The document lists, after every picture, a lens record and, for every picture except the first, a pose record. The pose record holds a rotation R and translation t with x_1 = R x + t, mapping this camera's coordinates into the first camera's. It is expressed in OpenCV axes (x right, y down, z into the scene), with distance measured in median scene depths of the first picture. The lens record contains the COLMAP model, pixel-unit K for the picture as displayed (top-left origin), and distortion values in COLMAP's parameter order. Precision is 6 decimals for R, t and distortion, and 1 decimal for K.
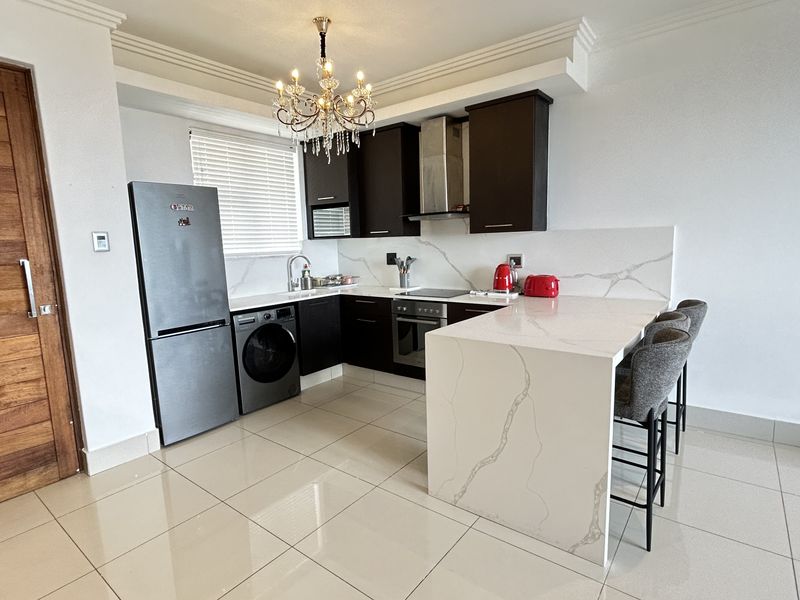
lens RADIAL K [[422.3, 0, 400.0], [0, 422.3, 300.0], [0, 0, 1]] dist [-0.001292, -0.000107]
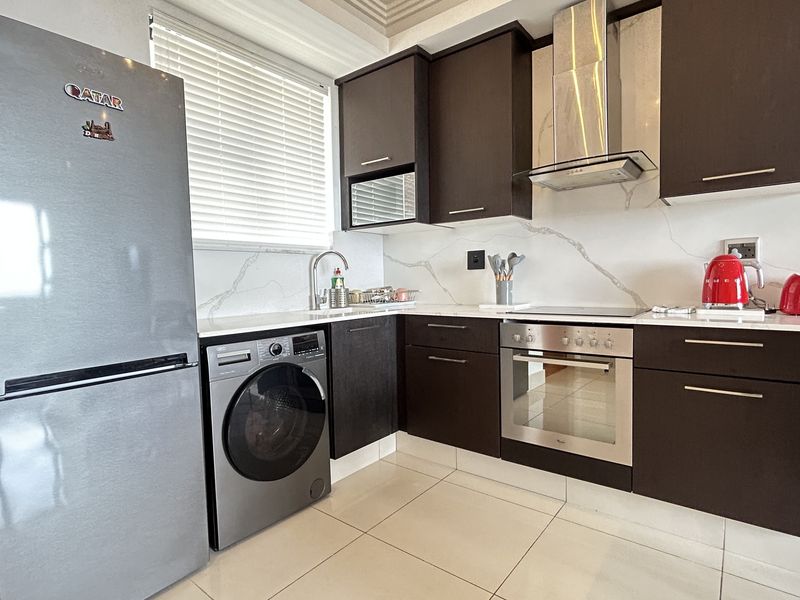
lens RADIAL K [[422.3, 0, 400.0], [0, 422.3, 300.0], [0, 0, 1]] dist [-0.001292, -0.000107]
pose [[0.999884, 0.012084, -0.009254, -0.133651], [-0.012856, 0.996004, -0.088377, 0.019115], [0.008149, 0.088486, 0.996044, 0.406117]]
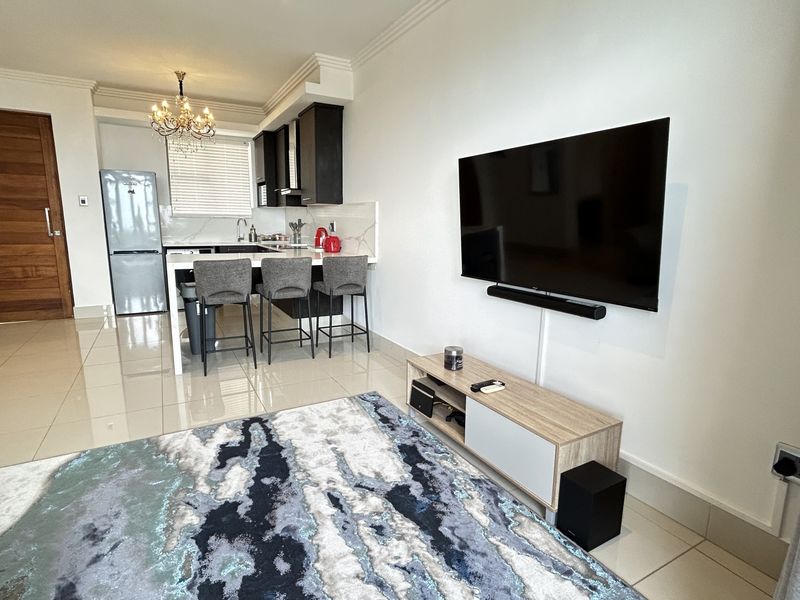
lens RADIAL K [[422.7, 0, 400.0], [0, 422.7, 300.0], [0, 0, 1]] dist [0.003725, 0.000383]
pose [[0.918657, 0.116652, -0.377442, 0.884056], [-0.097672, 0.992816, 0.069116, 0.024065], [0.382793, -0.026629, 0.923450, -0.162120]]
